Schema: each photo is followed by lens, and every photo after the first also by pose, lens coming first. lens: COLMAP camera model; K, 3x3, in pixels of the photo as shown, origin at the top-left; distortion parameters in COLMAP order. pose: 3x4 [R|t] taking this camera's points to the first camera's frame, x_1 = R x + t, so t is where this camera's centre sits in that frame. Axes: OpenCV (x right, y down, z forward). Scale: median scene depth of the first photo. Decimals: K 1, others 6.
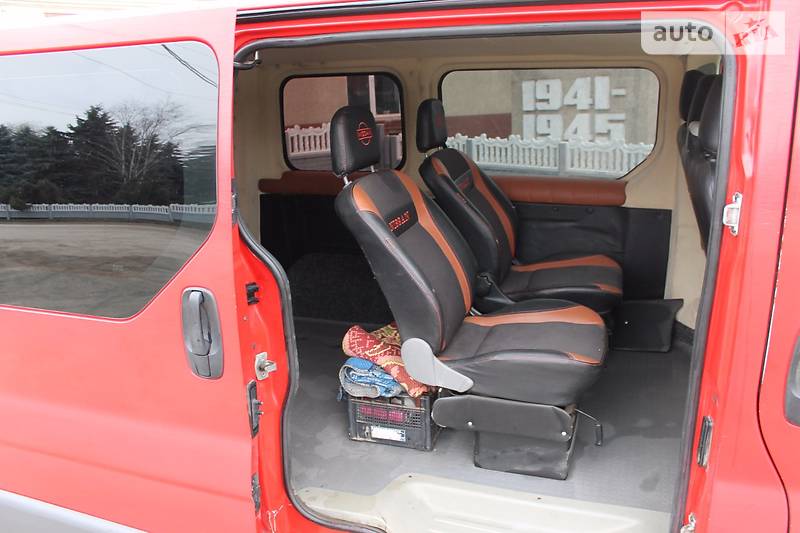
lens RADIAL K [[661.2, 0, 401.3], [0, 661.2, 286.7], [0, 0, 1]] dist [-0.180393, 0.152877]
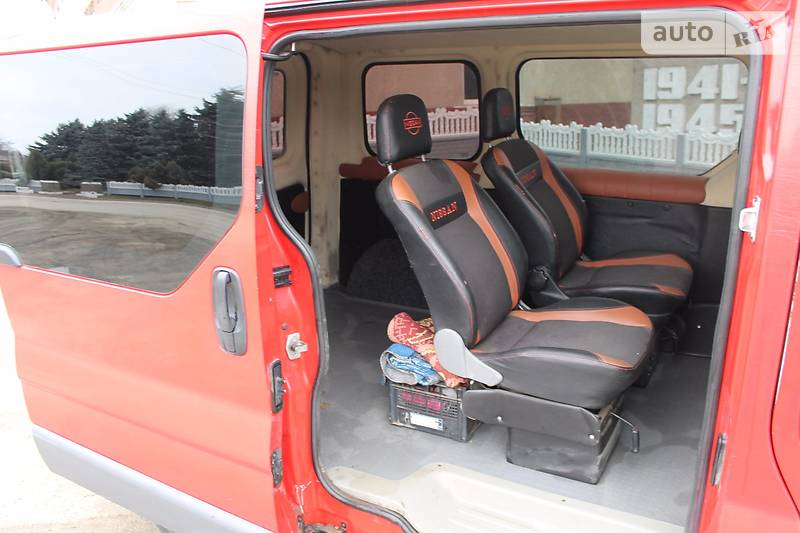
lens RADIAL K [[661.2, 0, 401.3], [0, 661.2, 286.7], [0, 0, 1]] dist [-0.180393, 0.152877]
pose [[0.983664, 0.055345, -0.171297, 0.109529], [-0.051554, 0.998318, 0.026509, -0.008133], [0.172476, -0.017245, 0.984863, 0.001518]]
